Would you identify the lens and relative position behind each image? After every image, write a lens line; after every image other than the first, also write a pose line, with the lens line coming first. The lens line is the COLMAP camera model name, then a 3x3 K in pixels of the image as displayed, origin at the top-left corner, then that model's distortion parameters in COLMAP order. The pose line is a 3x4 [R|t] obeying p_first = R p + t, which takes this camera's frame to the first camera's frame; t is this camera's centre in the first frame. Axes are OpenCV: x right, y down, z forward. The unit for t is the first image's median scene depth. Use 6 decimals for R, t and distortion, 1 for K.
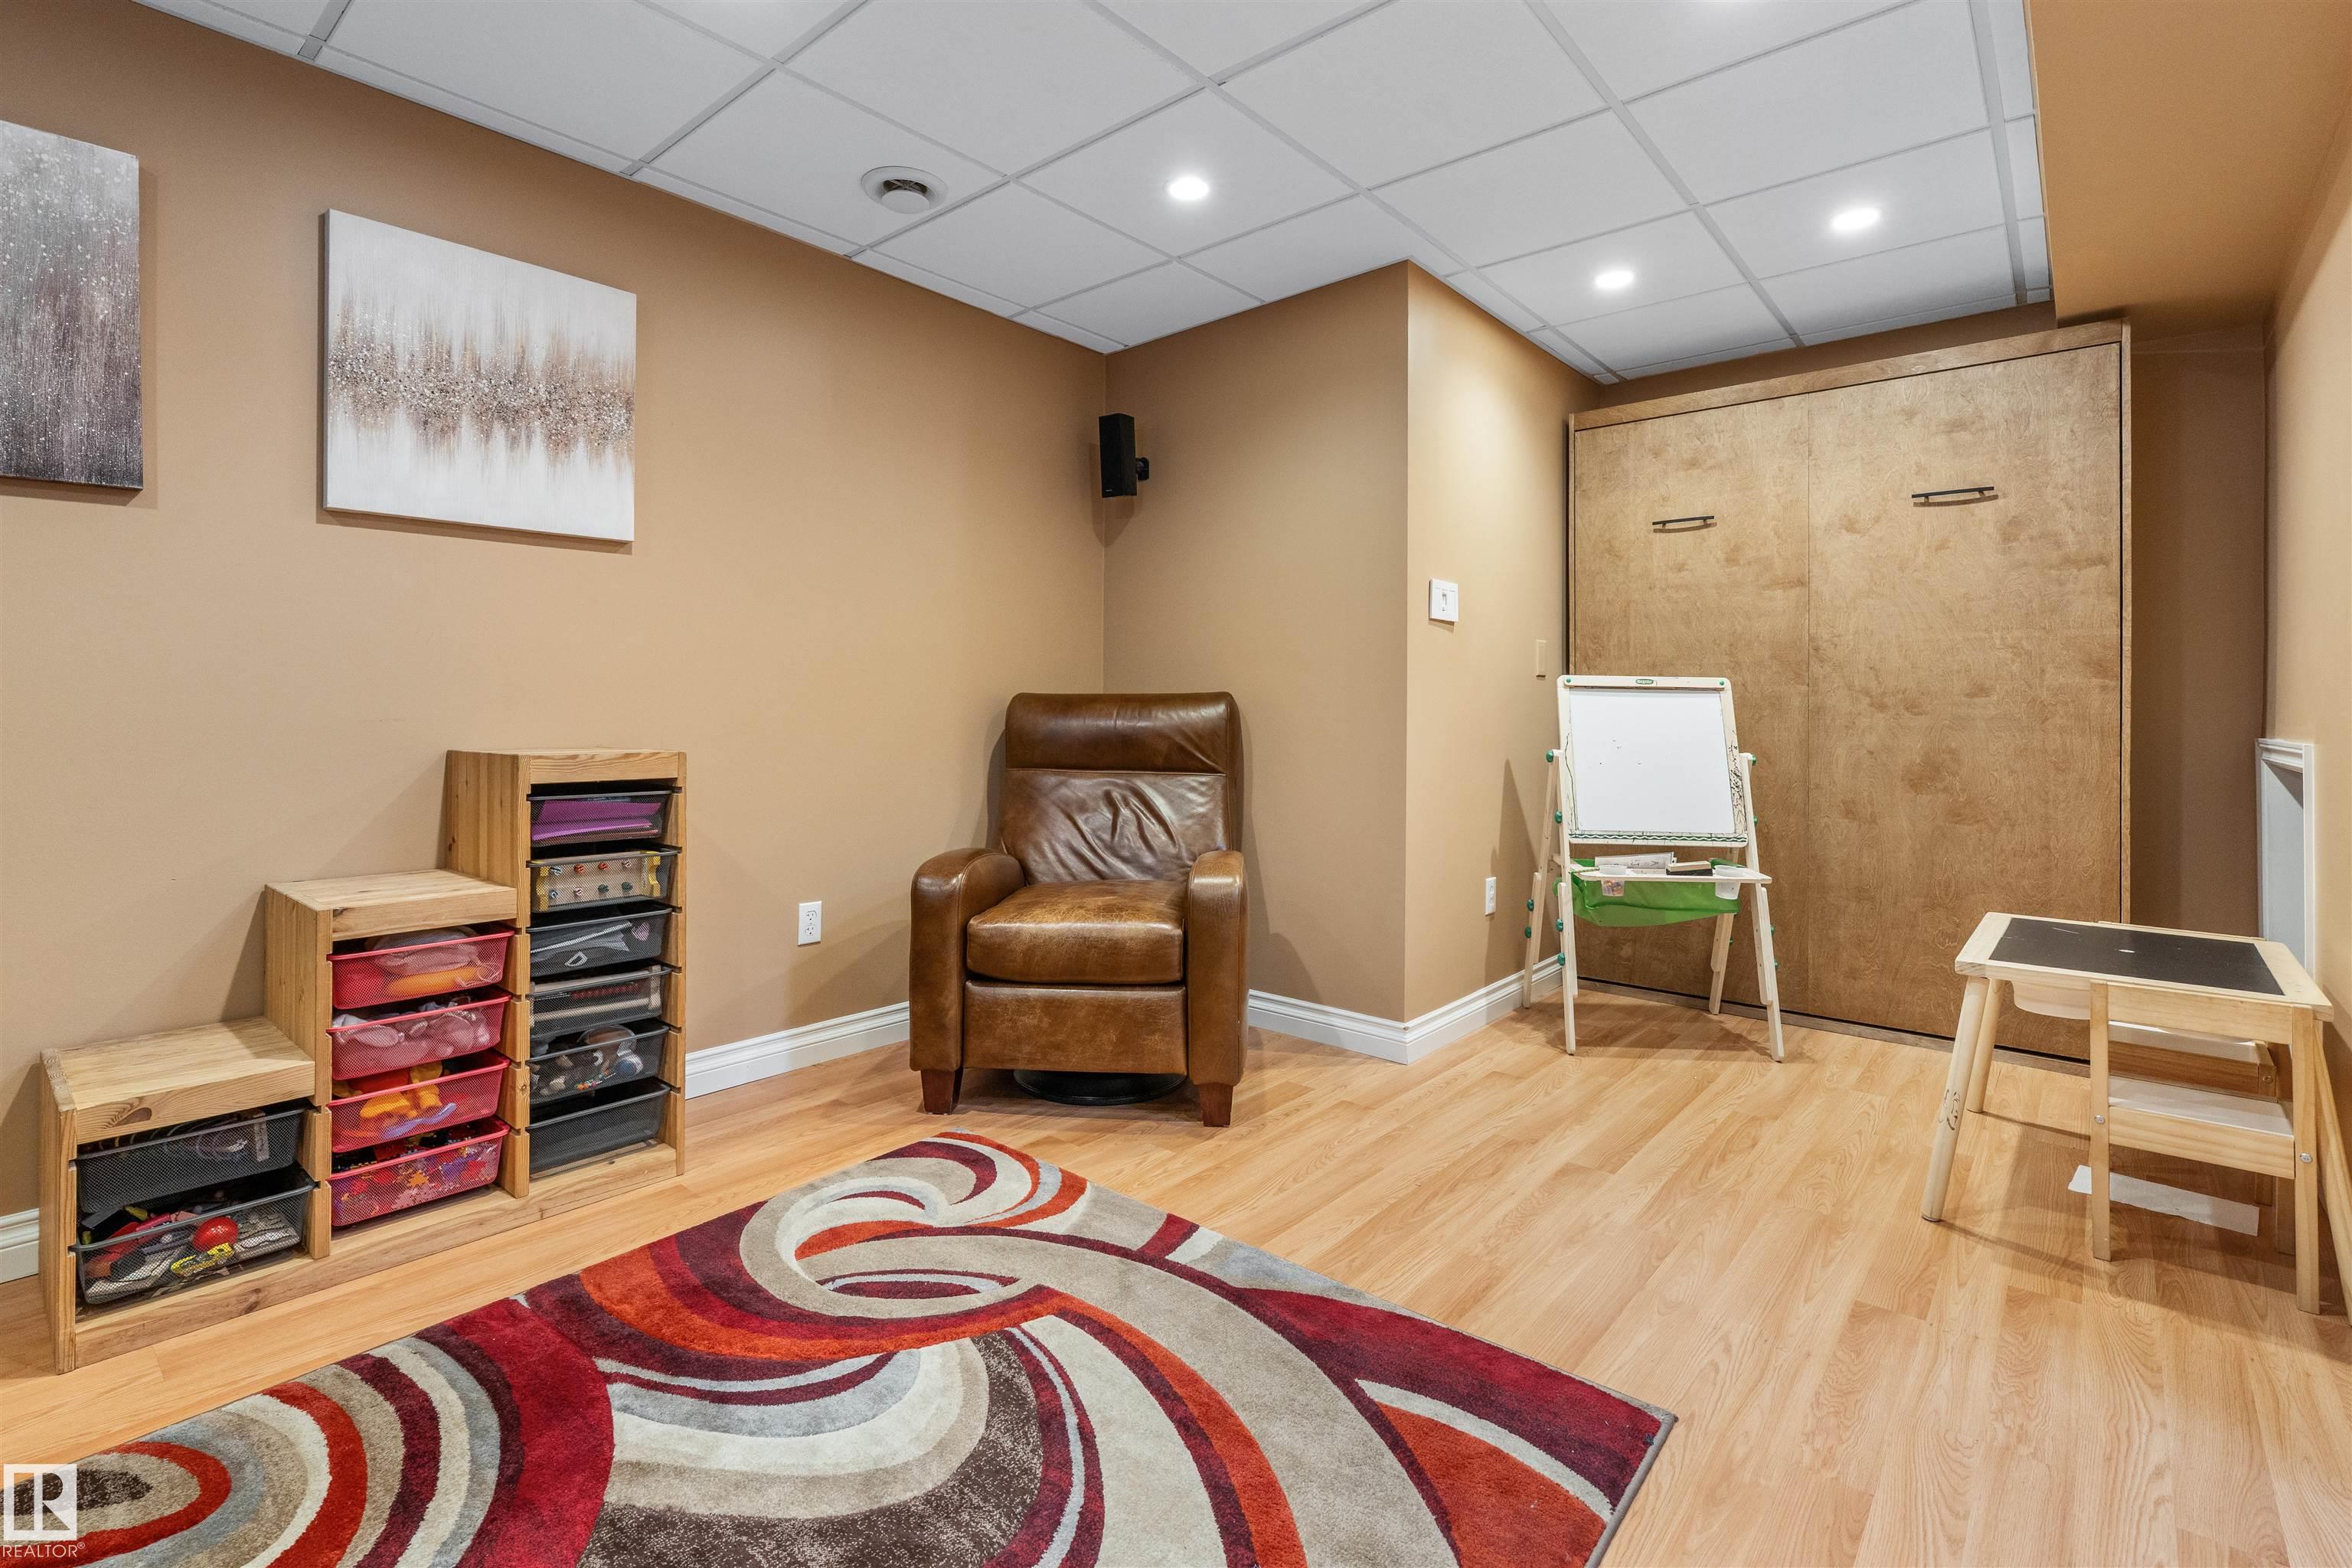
lens RADIAL K [[1081.8, 0, 1175.6], [0, 1081.8, 707.2], [0, 0, 1]] dist [-0.003604, -0.000148]
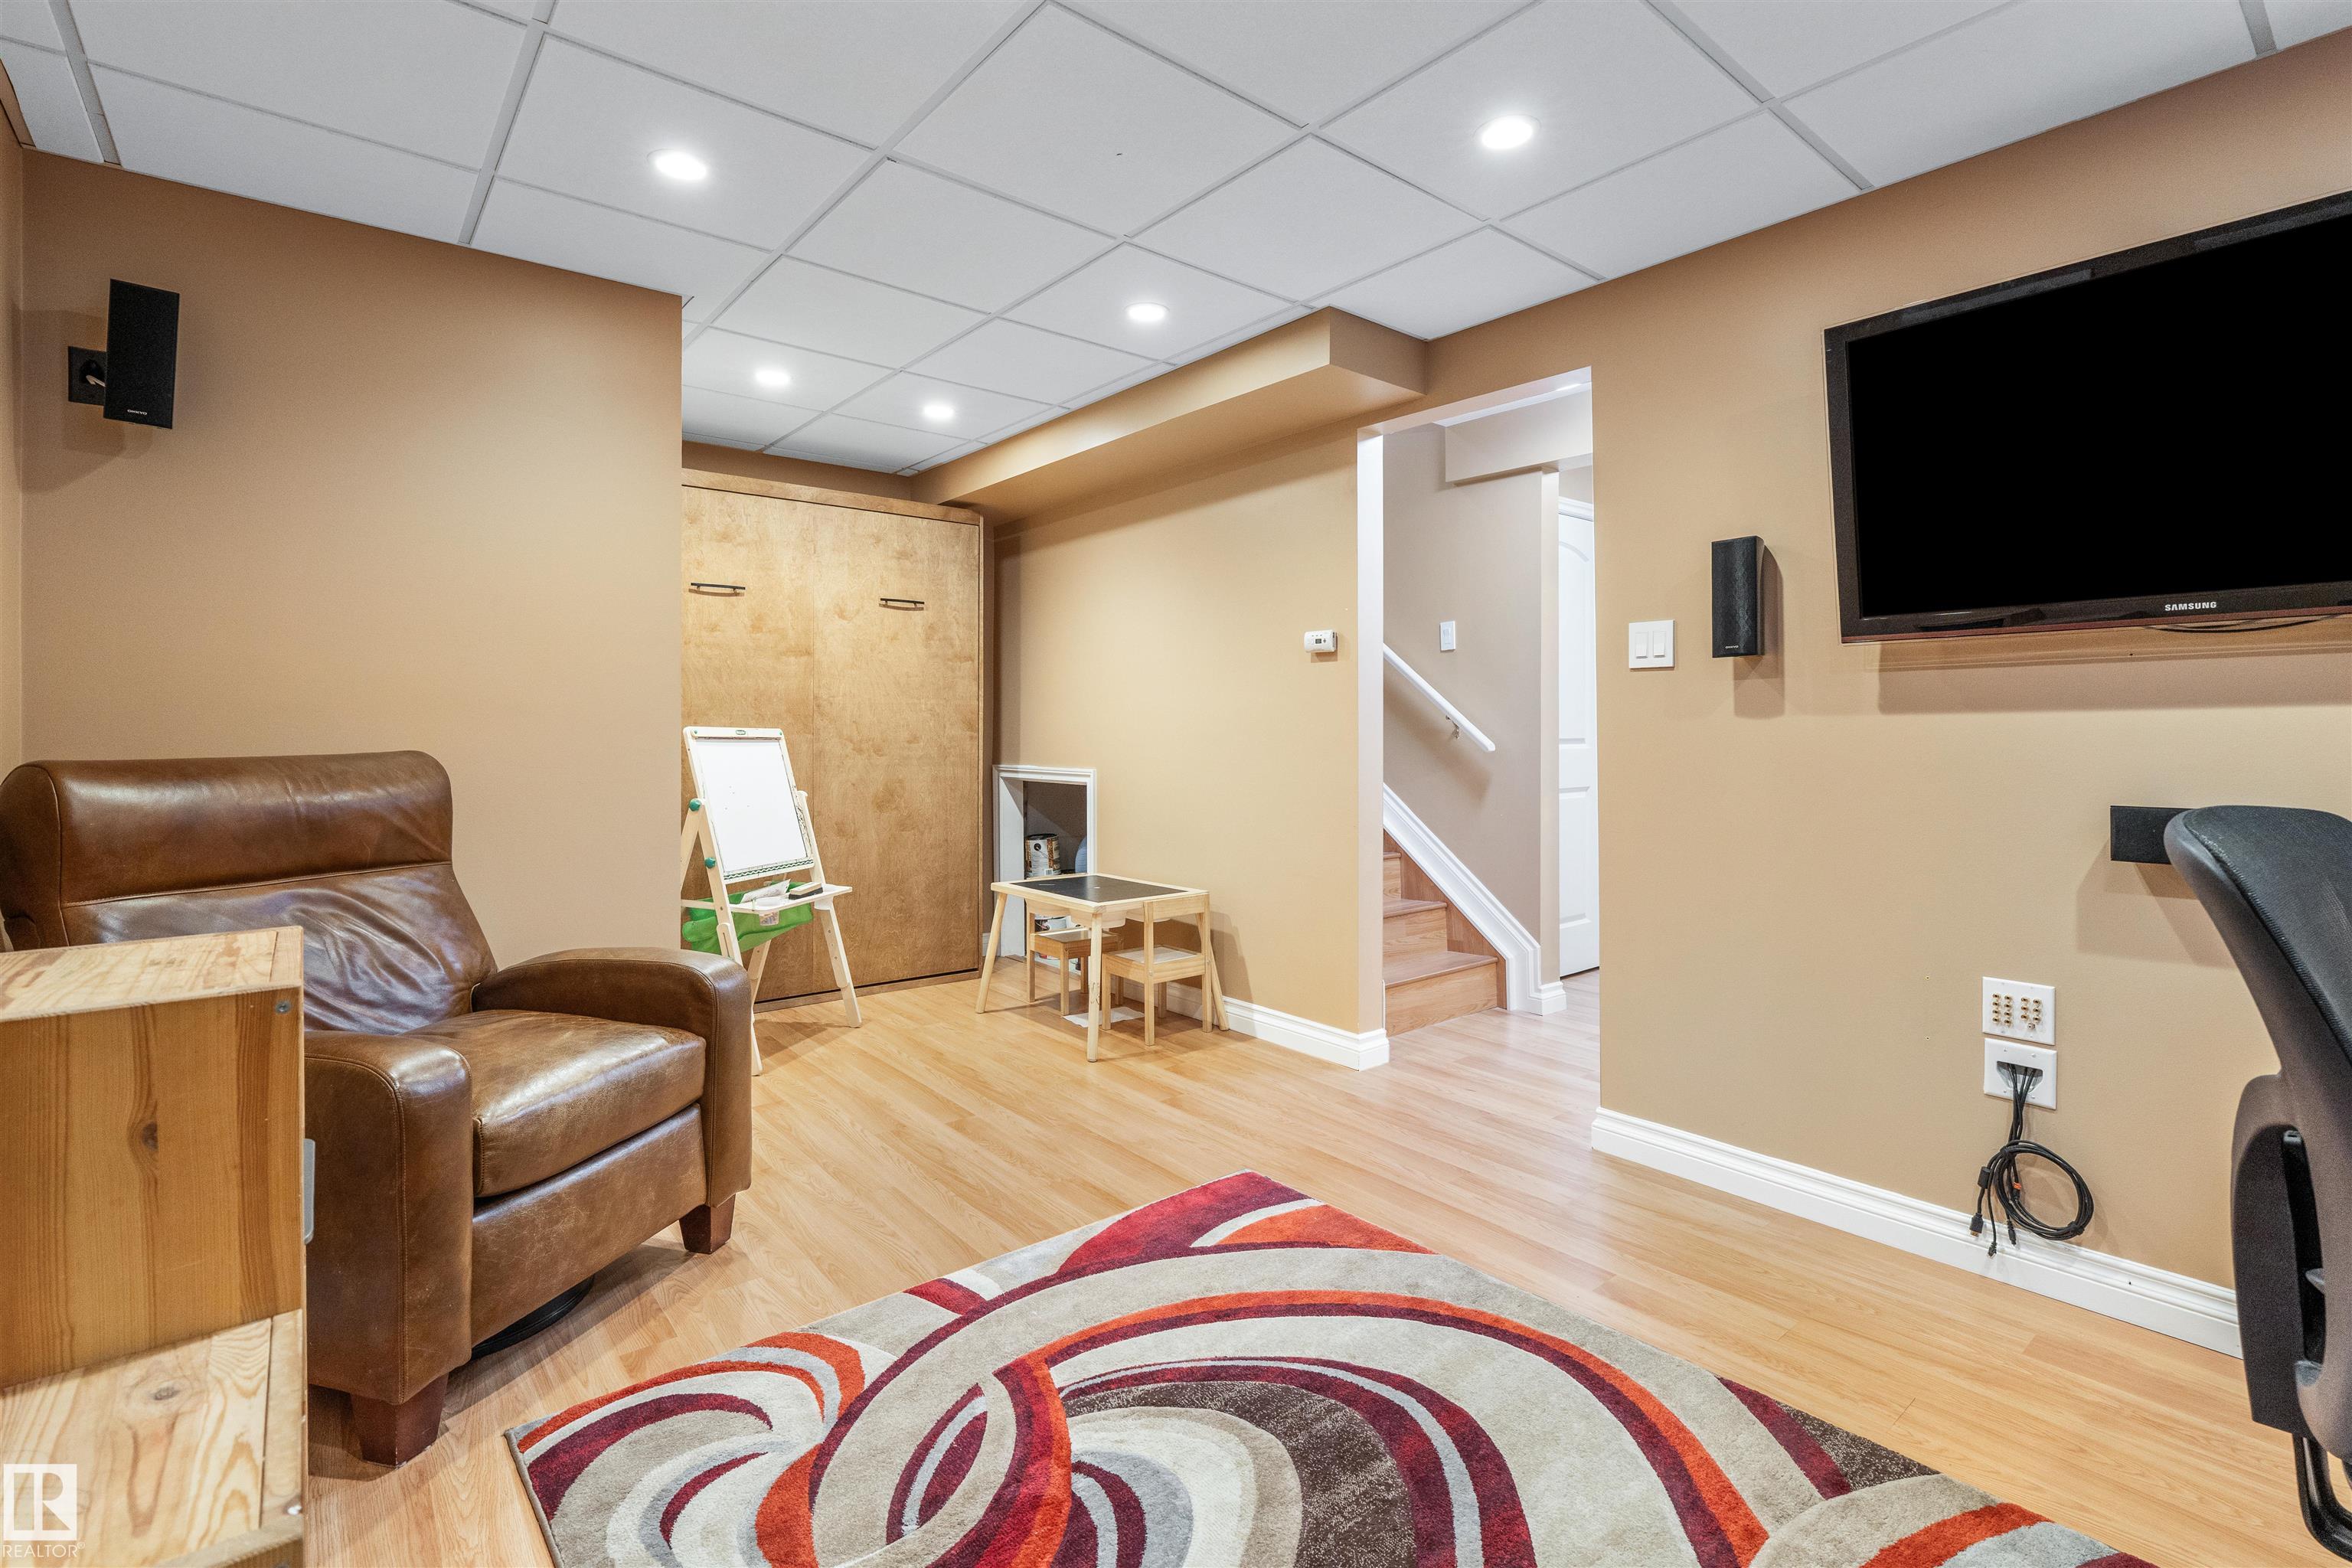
lens RADIAL K [[1068.9, 0, 1175.6], [0, 1068.9, 734.6], [0, 0, 1]] dist [-0.000466, 0.000140]
pose [[0.176033, -0.009149, 0.984342, -0.652159], [-0.002617, 0.999949, 0.009762, -0.037974], [-0.984381, -0.004295, 0.176000, 0.410745]]
